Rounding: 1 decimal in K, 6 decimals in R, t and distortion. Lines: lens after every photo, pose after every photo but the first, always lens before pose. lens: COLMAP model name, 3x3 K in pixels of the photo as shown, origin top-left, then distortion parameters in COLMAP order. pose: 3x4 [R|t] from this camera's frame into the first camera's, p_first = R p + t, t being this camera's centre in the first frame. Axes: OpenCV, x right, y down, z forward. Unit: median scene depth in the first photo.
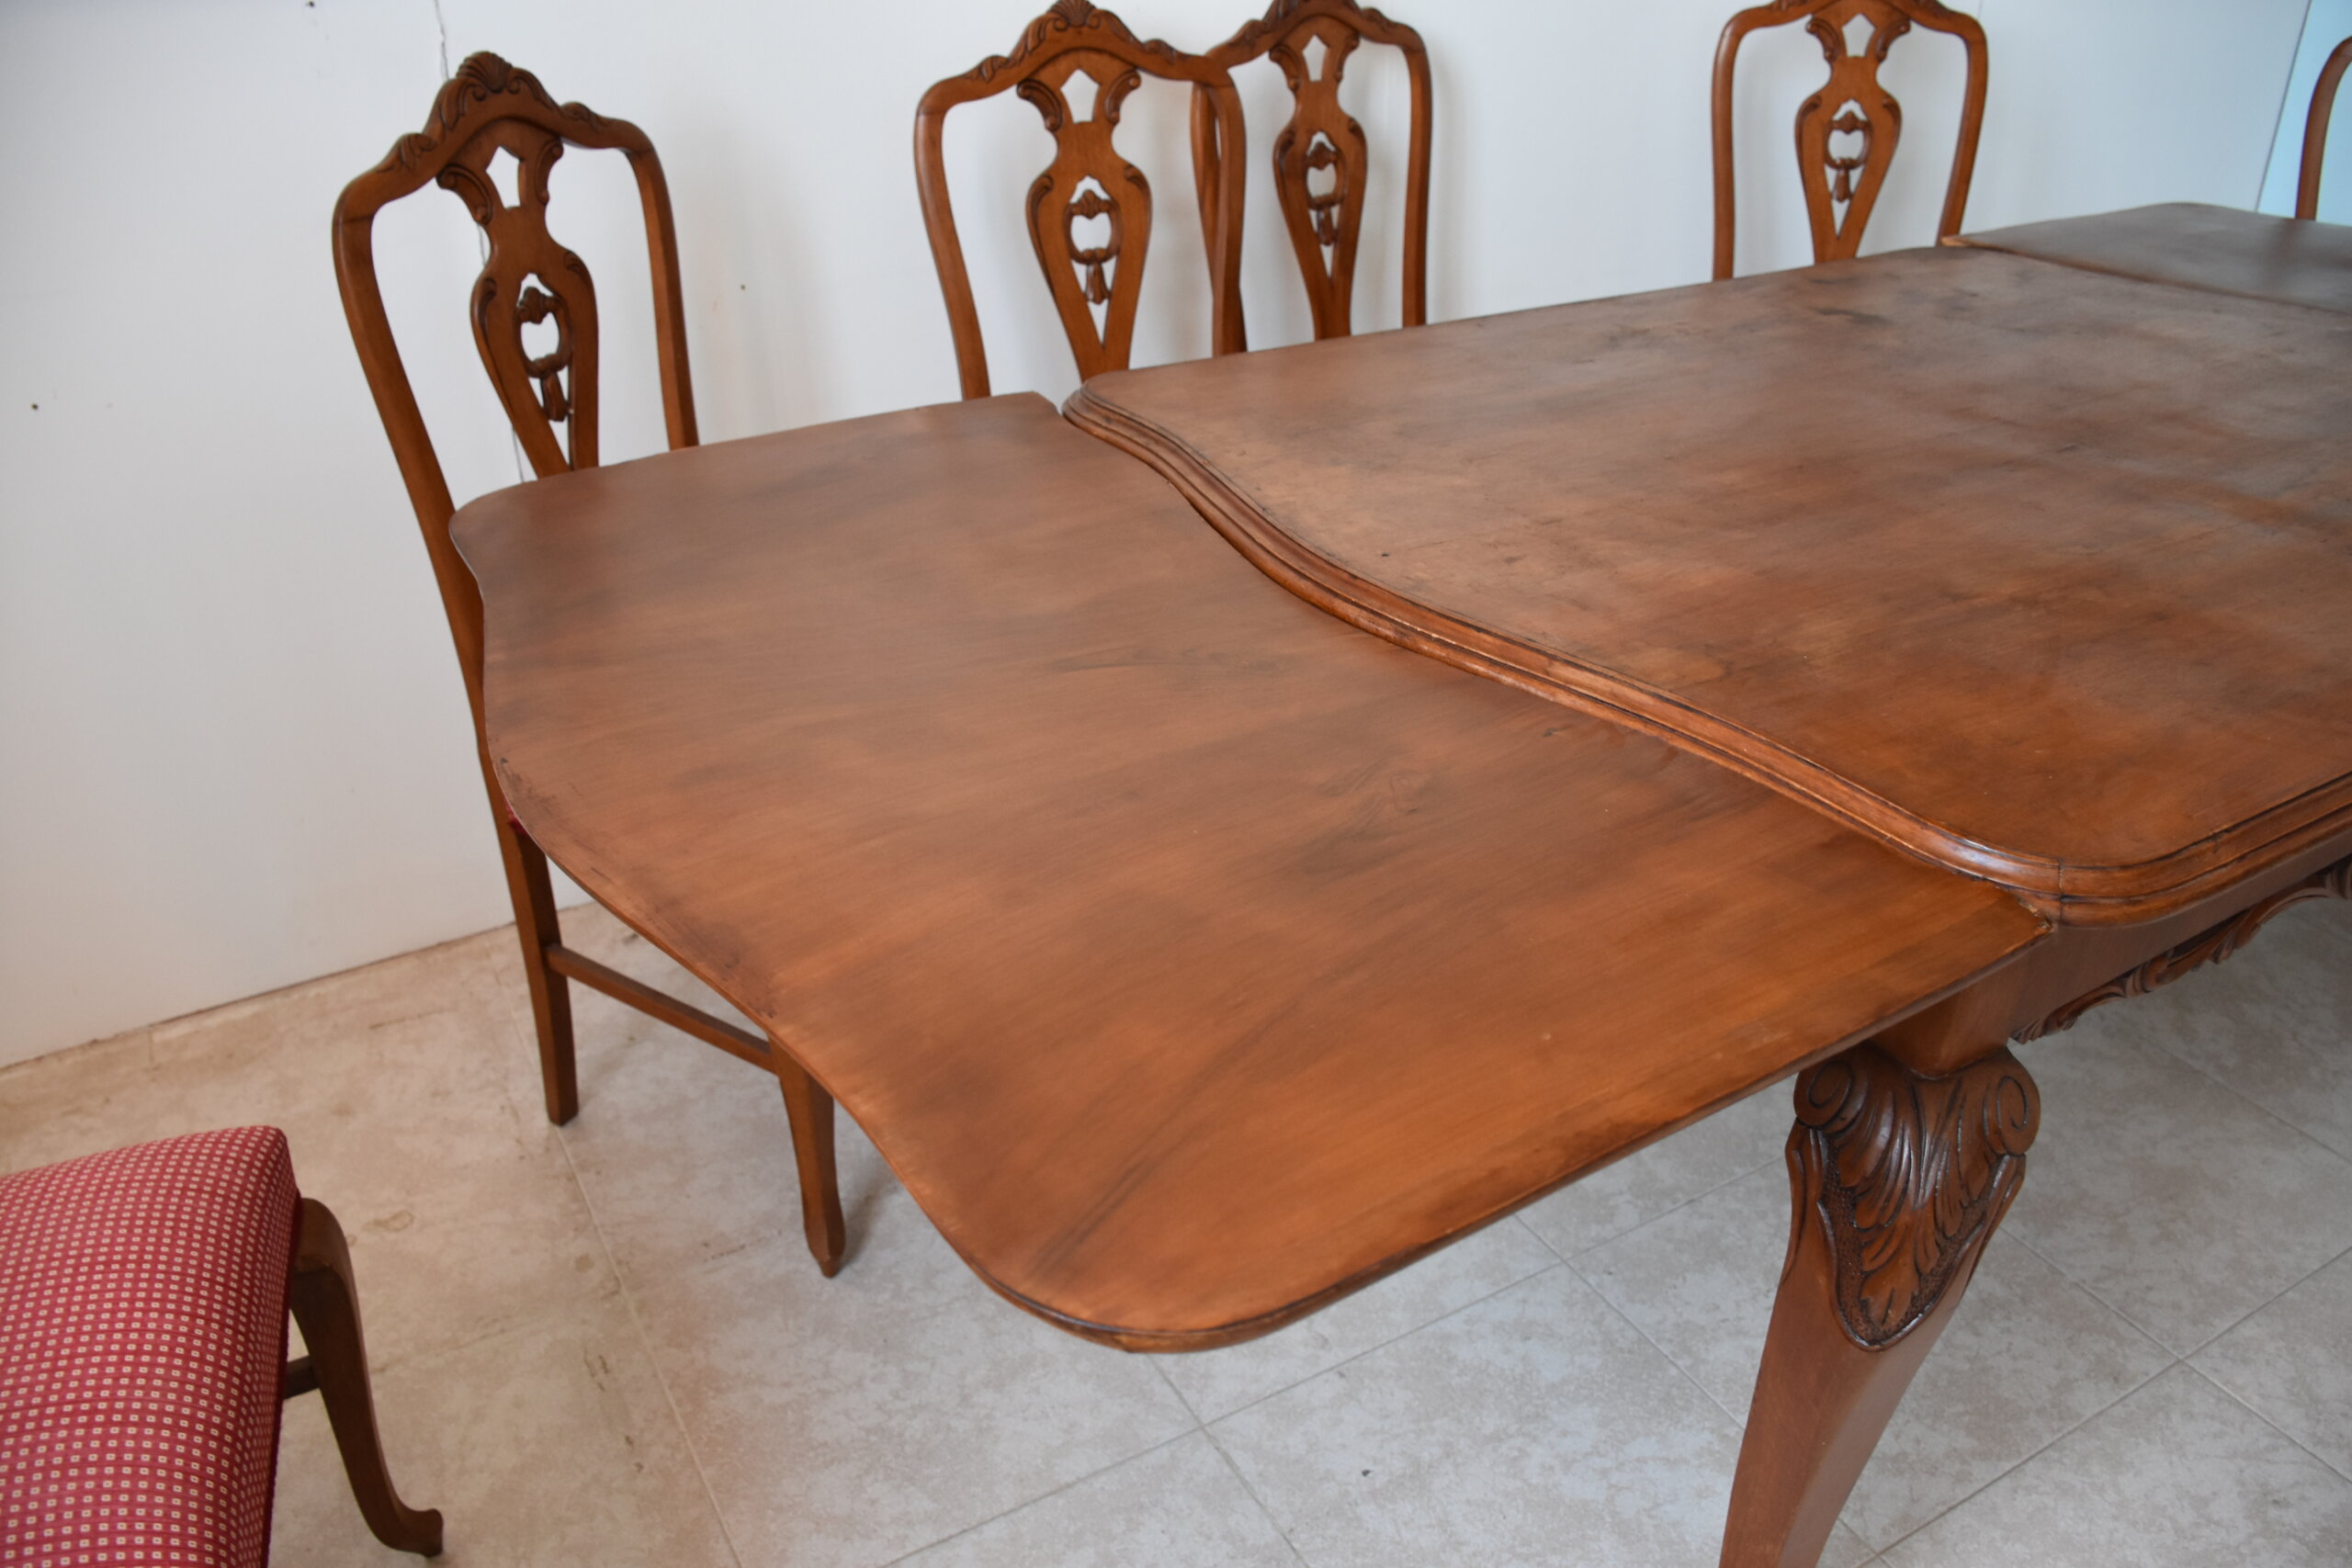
lens RADIAL K [[1874.0, 0, 1184.7], [0, 1874.0, 734.2], [0, 0, 1]] dist [-0.156715, 0.085423]
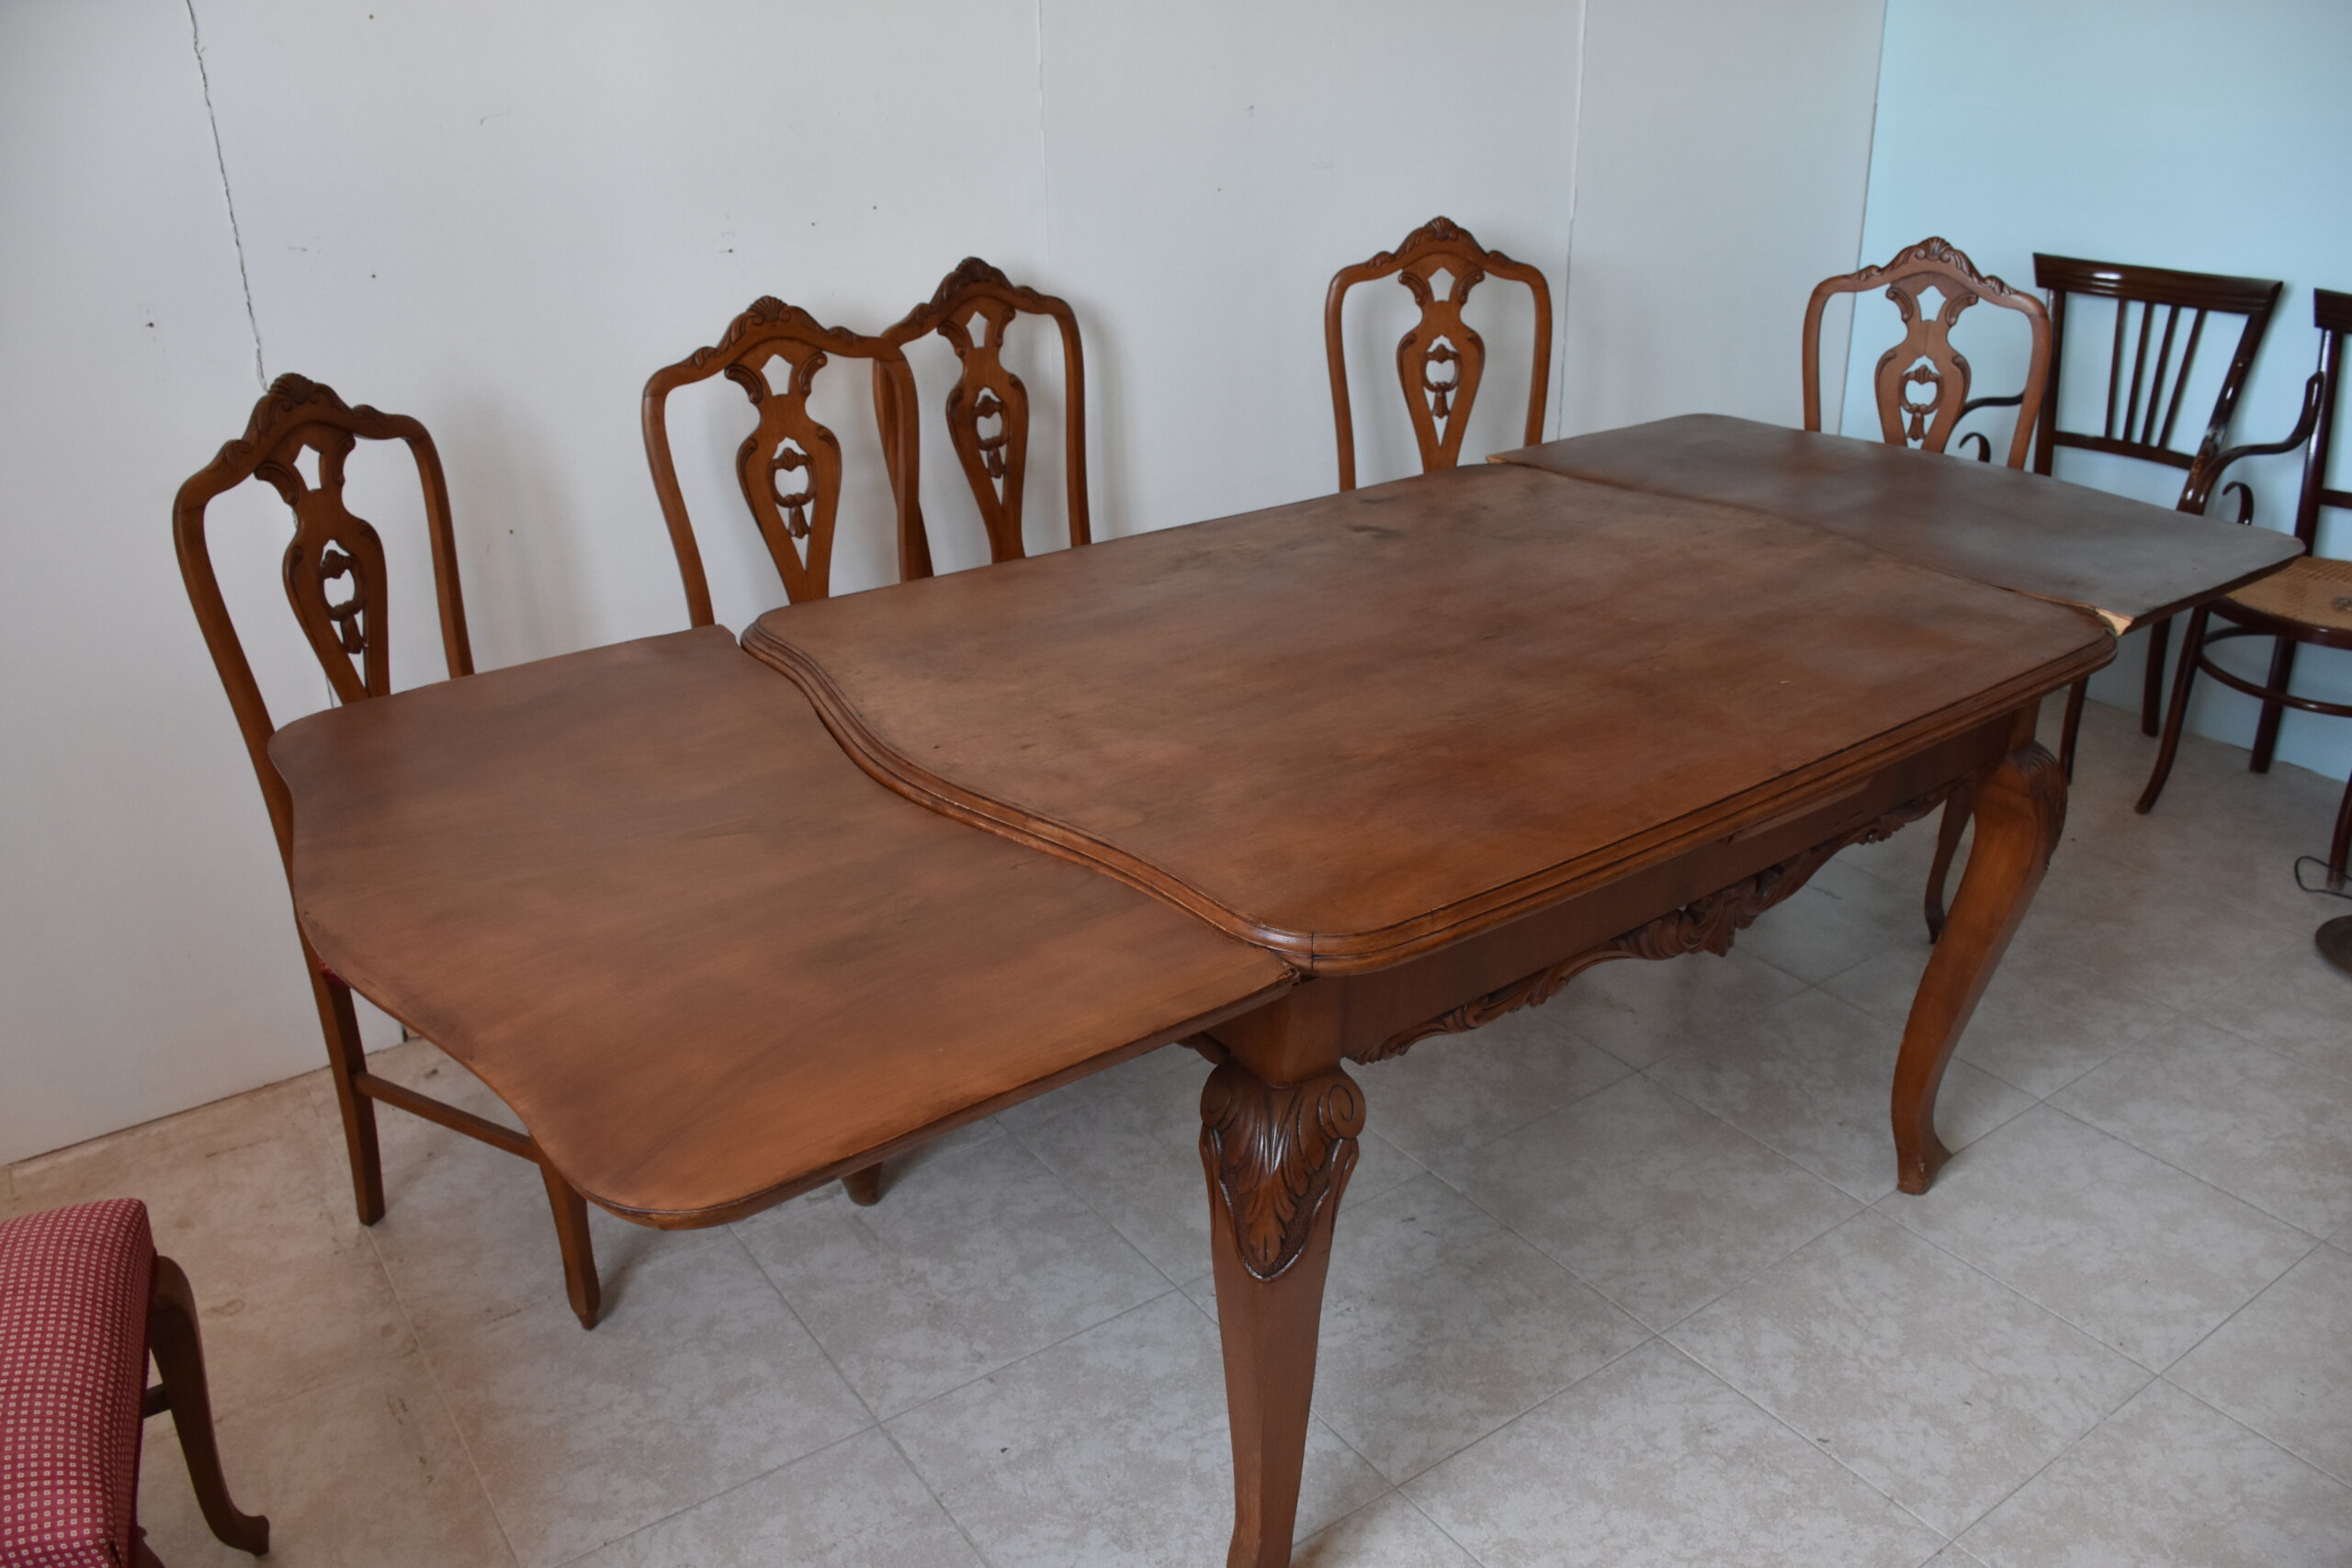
lens RADIAL K [[1874.0, 0, 1206.3], [0, 1874.0, 719.5], [0, 0, 1]] dist [-0.156715, 0.085423]
pose [[0.994786, -0.037512, 0.094833, 0.140656], [0.045848, 0.995126, -0.087310, 0.013054], [-0.091095, 0.091203, 0.991657, -0.337511]]
